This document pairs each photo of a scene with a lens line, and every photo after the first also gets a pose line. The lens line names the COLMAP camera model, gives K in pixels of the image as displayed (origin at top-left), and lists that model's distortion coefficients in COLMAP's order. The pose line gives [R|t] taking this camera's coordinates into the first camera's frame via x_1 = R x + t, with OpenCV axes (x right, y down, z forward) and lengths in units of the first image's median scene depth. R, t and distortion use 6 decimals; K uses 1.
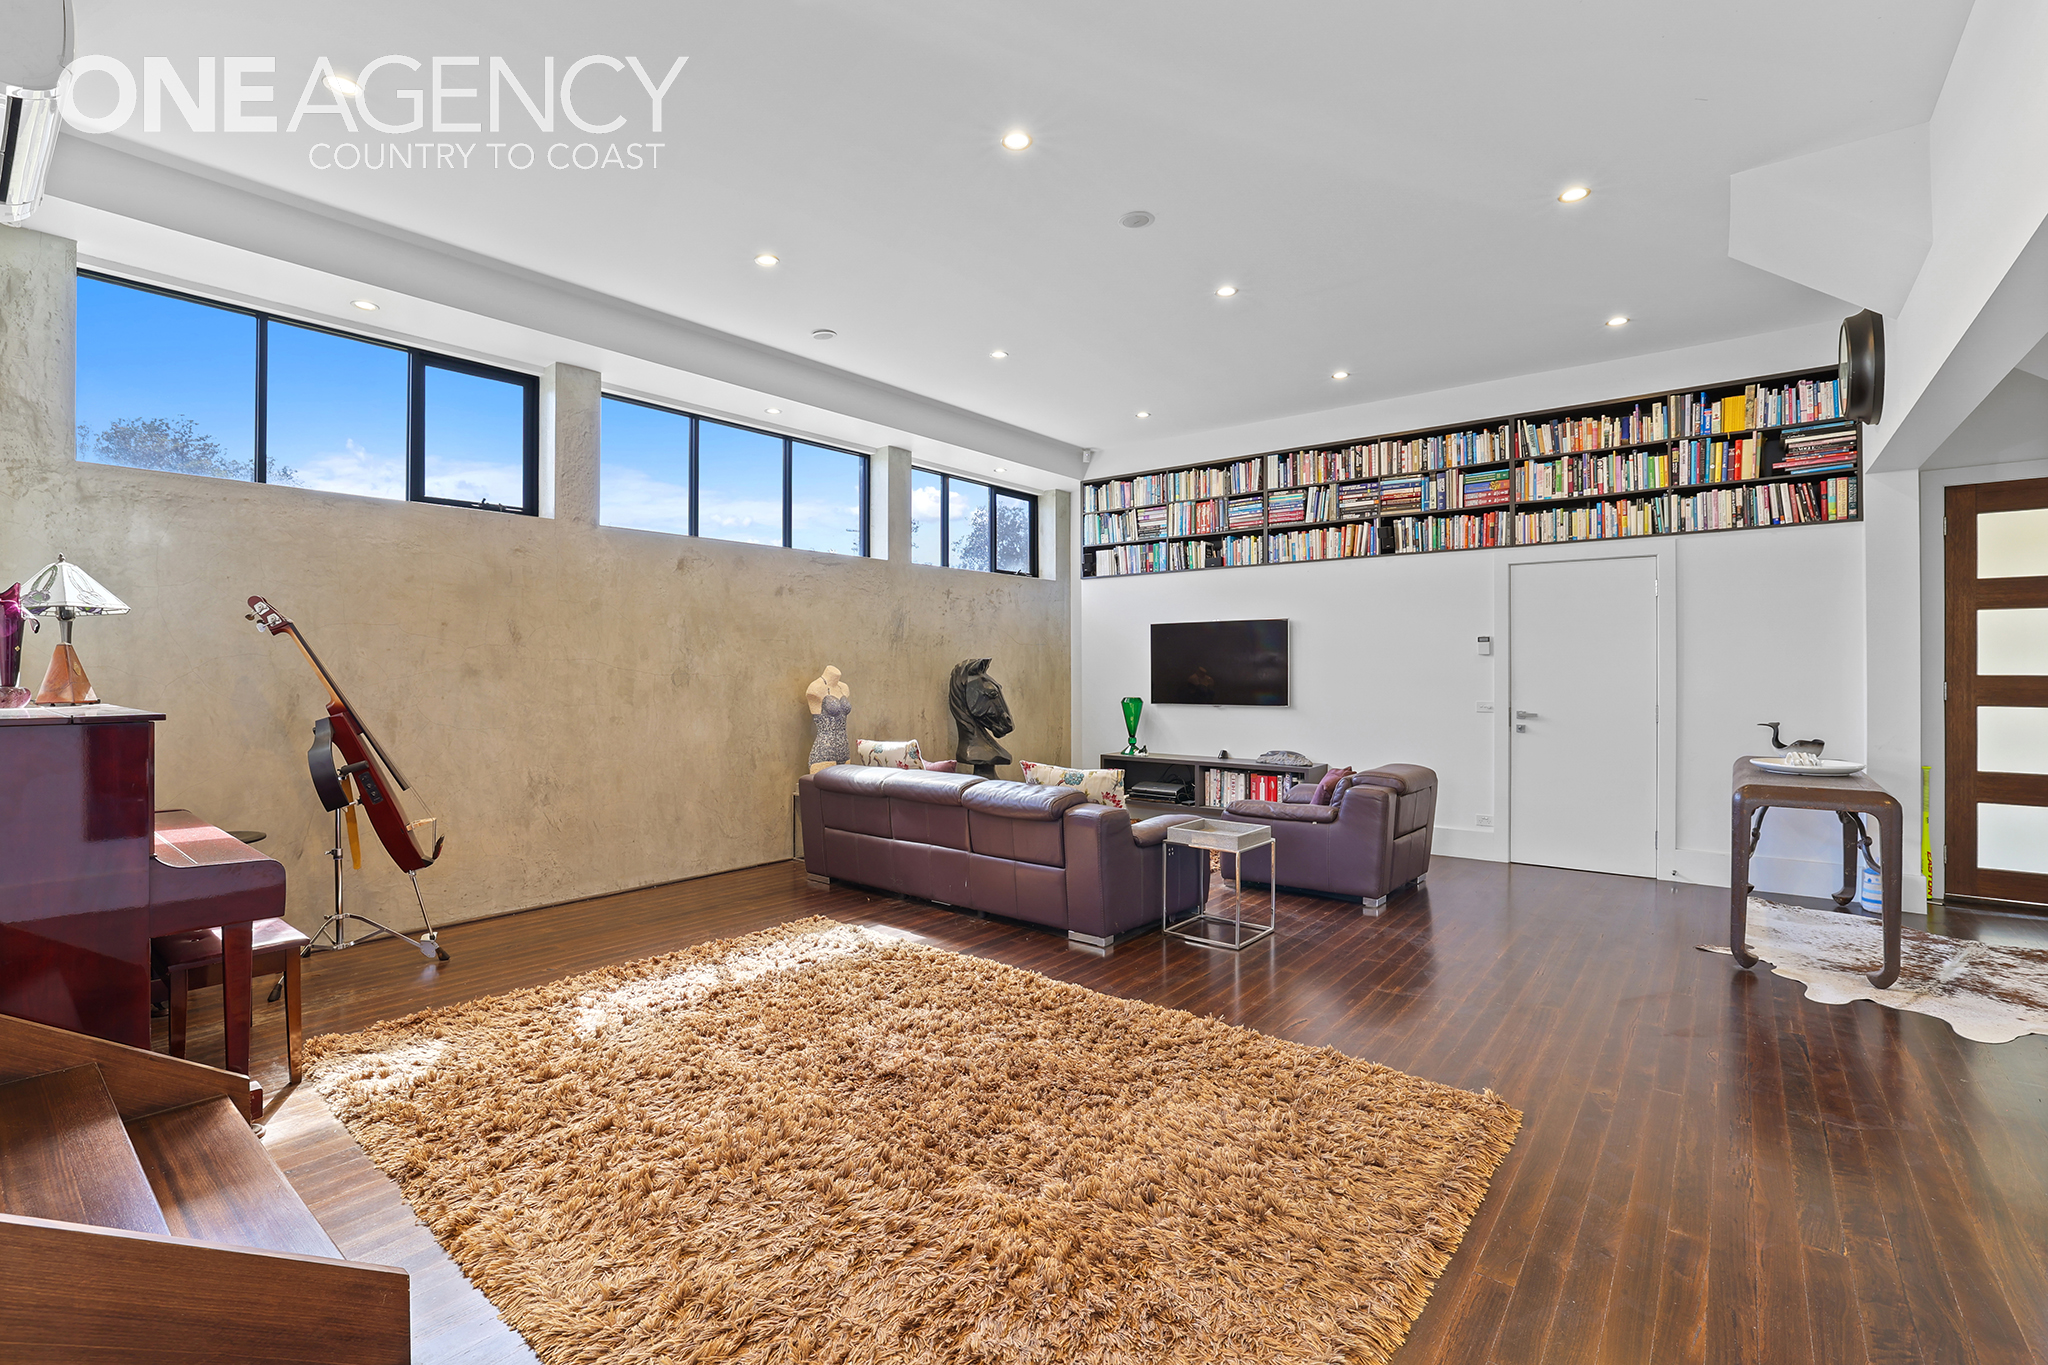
lens RADIAL K [[886.2, 0, 1010.4], [0, 886.2, 691.0], [0, 0, 1]] dist [-0.044693, 0.015779]
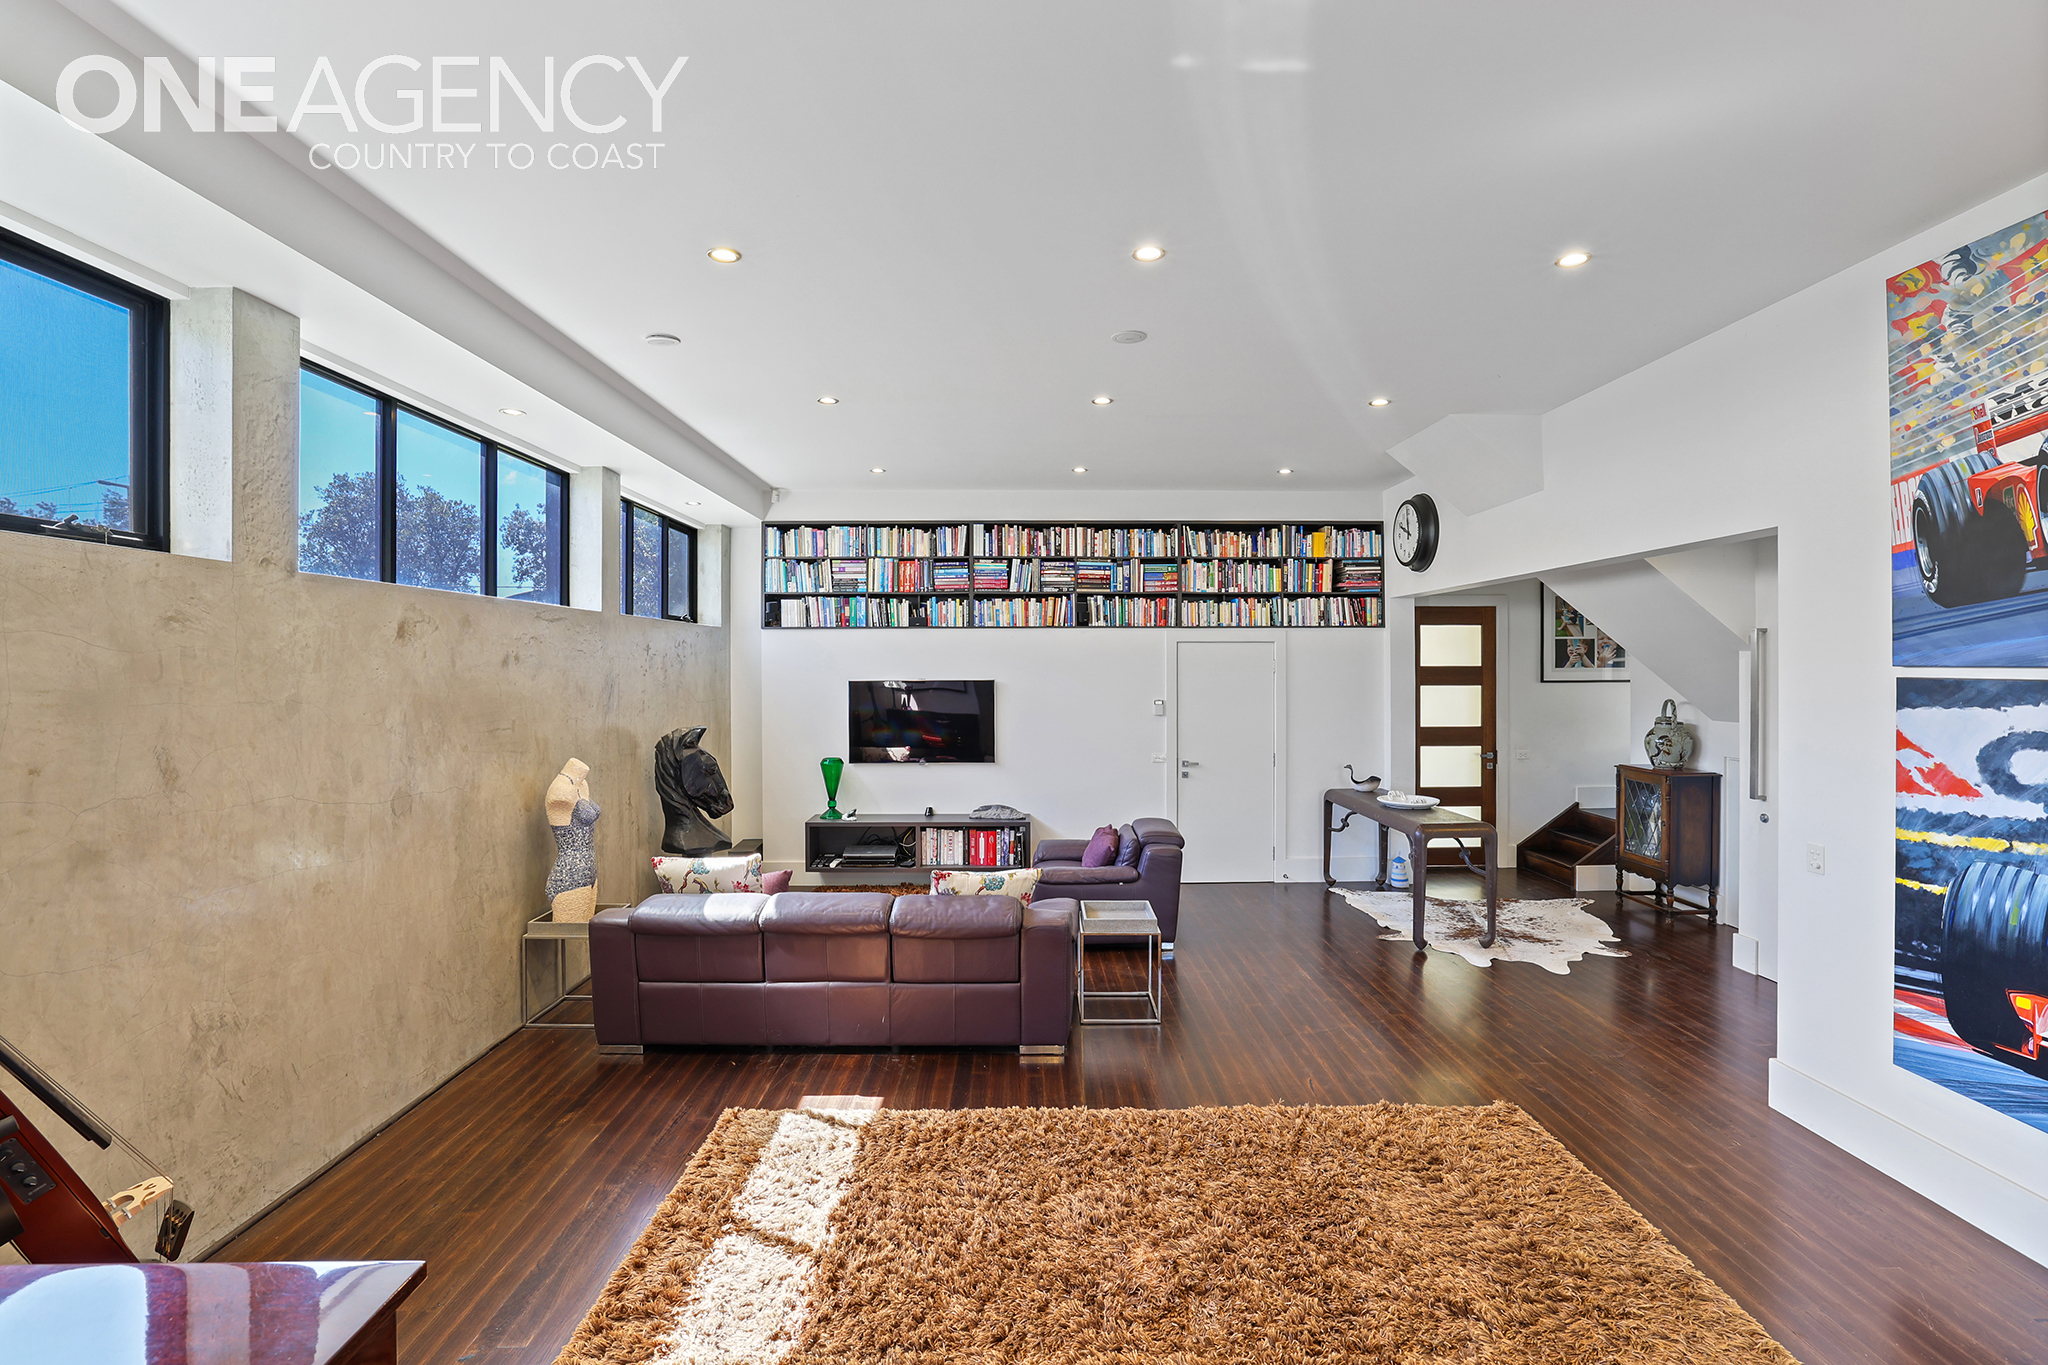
lens RADIAL K [[868.7, 0, 1021.7], [0, 868.7, 689.9], [0, 0, 1]] dist [-0.050984, 0.021892]
pose [[0.775147, -0.012971, 0.631648, -0.360904], [0.014296, 0.999893, 0.002989, -0.082056], [-0.631620, 0.006712, 0.775249, 0.188664]]
